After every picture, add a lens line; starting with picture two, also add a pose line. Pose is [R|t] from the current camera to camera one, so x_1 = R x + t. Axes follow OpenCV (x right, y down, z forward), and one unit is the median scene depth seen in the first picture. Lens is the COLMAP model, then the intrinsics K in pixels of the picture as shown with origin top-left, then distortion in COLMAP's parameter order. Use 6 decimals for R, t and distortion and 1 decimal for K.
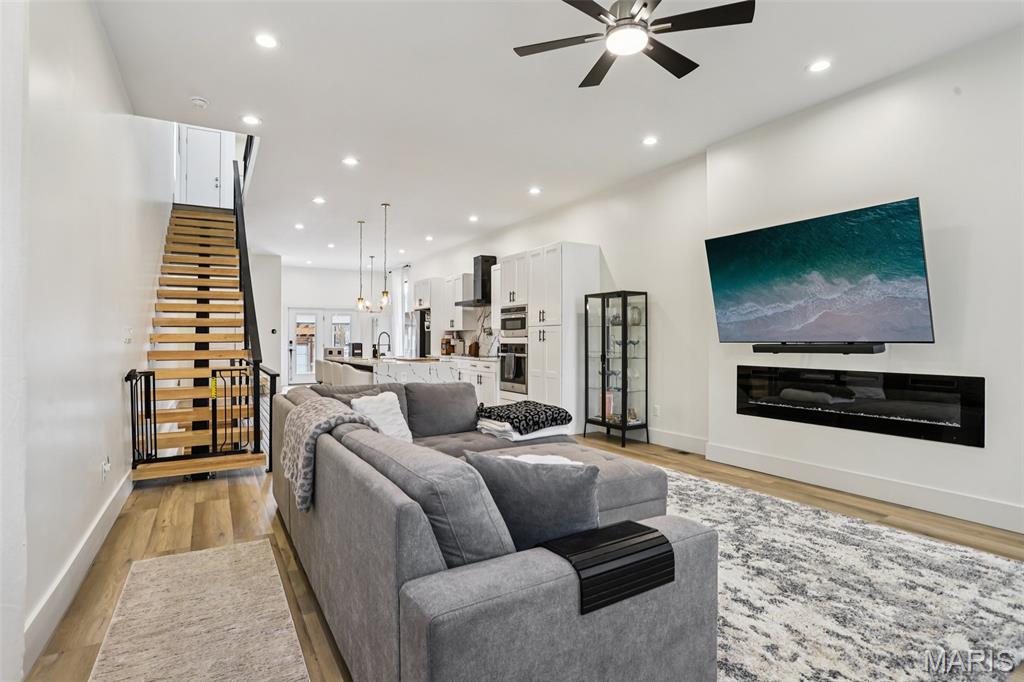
lens RADIAL K [[515.0, 0, 506.9], [0, 515.0, 341.4], [0, 0, 1]] dist [-0.071371, 0.035054]
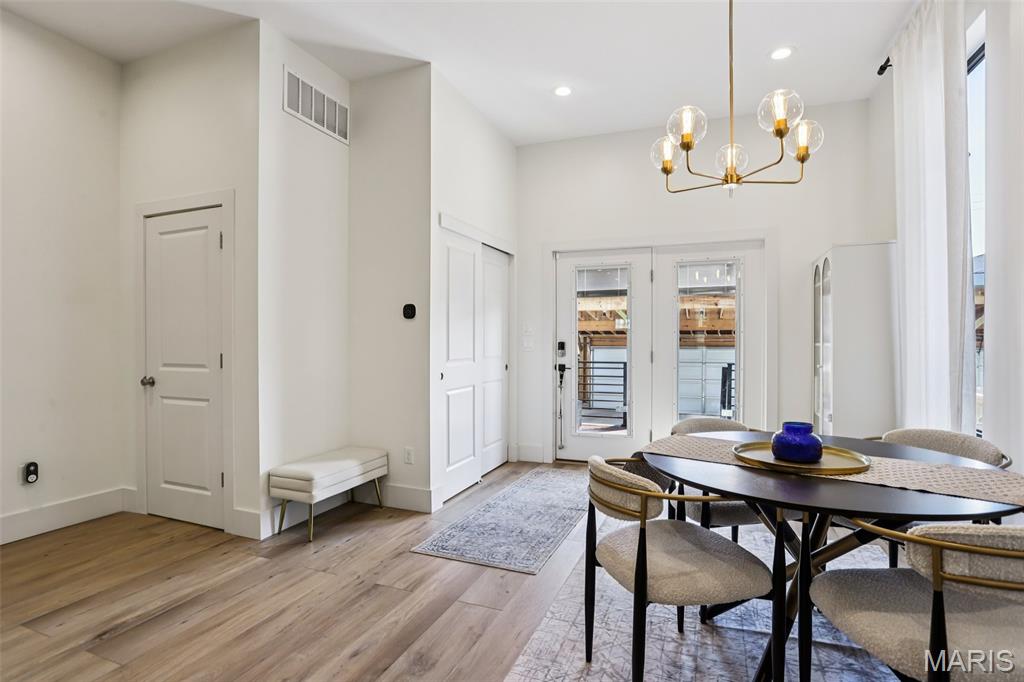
lens RADIAL K [[515.0, 0, 506.9], [0, 515.0, 341.4], [0, 0, 1]] dist [-0.071371, 0.035054]
pose [[0.610991, 0.004600, -0.791624, -0.225656], [-0.003332, 0.999989, 0.003239, -0.003932], [0.791631, 0.000659, 0.611000, 1.084007]]
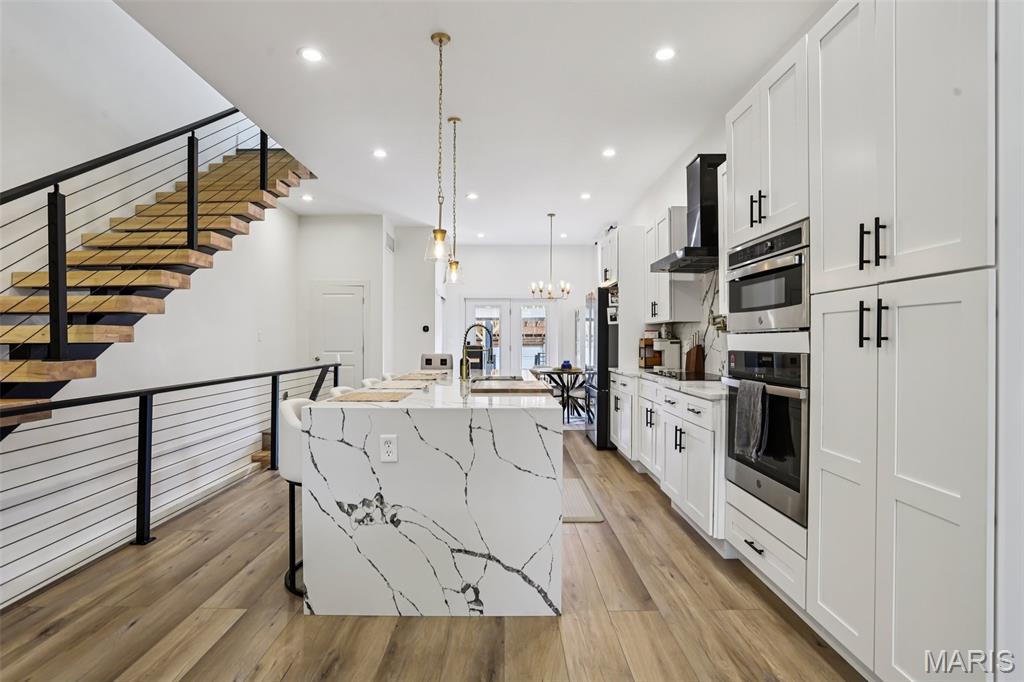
lens RADIAL K [[515.0, 0, 506.9], [0, 515.0, 341.4], [0, 0, 1]] dist [-0.071371, 0.035054]
pose [[0.863464, 0.002294, -0.504405, 0.028123], [-0.003260, 0.999994, -0.001034, -0.001269], [0.504399, 0.002537, 0.863467, 0.520337]]
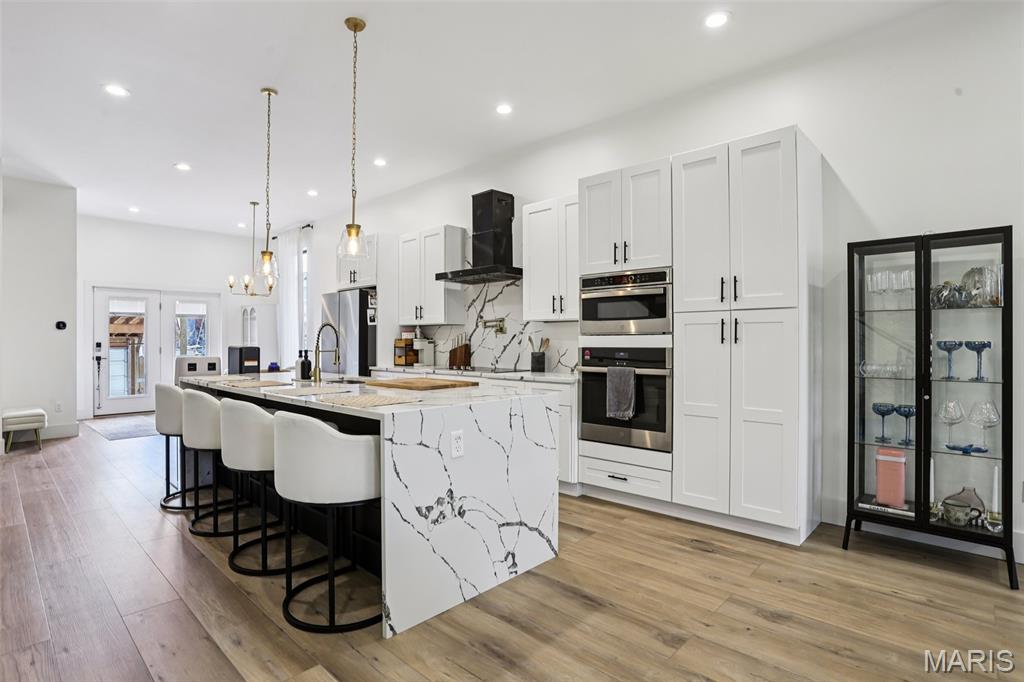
lens RADIAL K [[515.0, 0, 506.9], [0, 515.0, 341.4], [0, 0, 1]] dist [-0.071371, 0.035054]
pose [[0.960794, -0.001063, 0.277262, -0.186533], [0.001722, 0.999996, -0.002134, -0.000739], [-0.277259, 0.002528, 0.960792, 0.451917]]
